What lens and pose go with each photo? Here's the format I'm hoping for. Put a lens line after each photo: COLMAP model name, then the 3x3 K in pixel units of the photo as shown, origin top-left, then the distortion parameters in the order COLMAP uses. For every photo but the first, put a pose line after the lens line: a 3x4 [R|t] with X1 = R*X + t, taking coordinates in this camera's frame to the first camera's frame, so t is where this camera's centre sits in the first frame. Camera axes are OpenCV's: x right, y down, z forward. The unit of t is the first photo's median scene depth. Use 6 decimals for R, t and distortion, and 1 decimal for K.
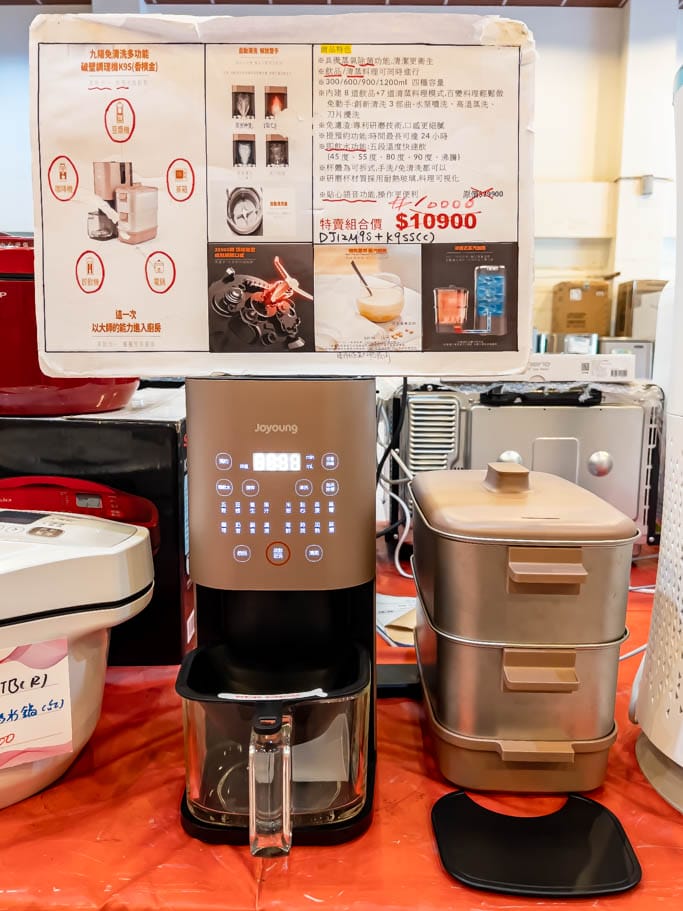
lens RADIAL K [[693.0, 0, 339.3], [0, 693.0, 453.6], [0, 0, 1]] dist [0.018008, -0.020952]
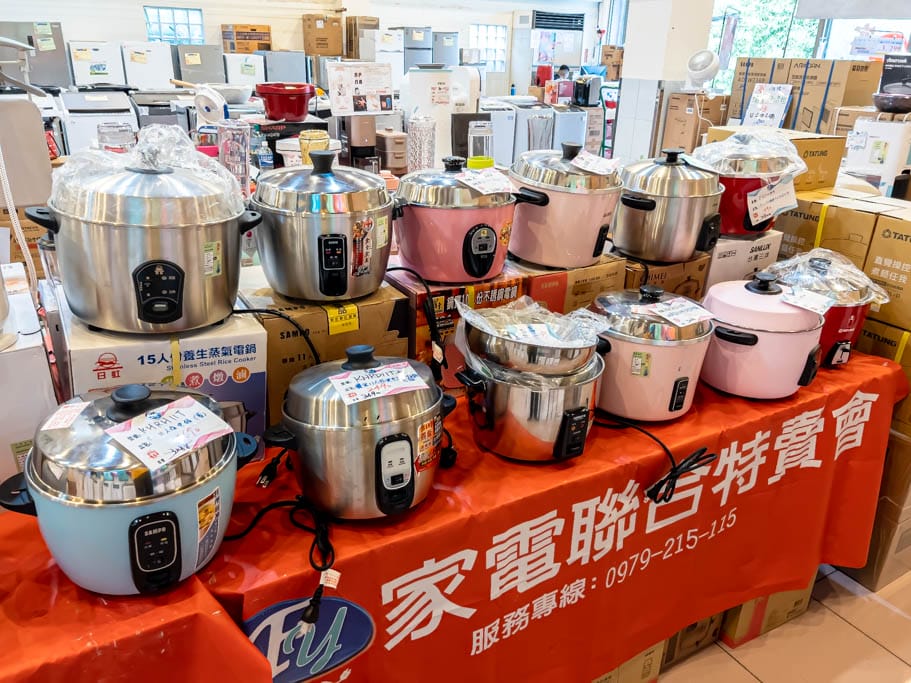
lens RADIAL K [[693.0, 0, 443.5], [0, 693.0, 335.9], [0, 0, 1]] dist [0.018008, -0.020952]
pose [[0.854016, -0.188324, 0.484965, -3.282509], [0.056396, 0.960201, 0.273558, 0.162332], [-0.517181, -0.206273, 0.830648, -5.844310]]
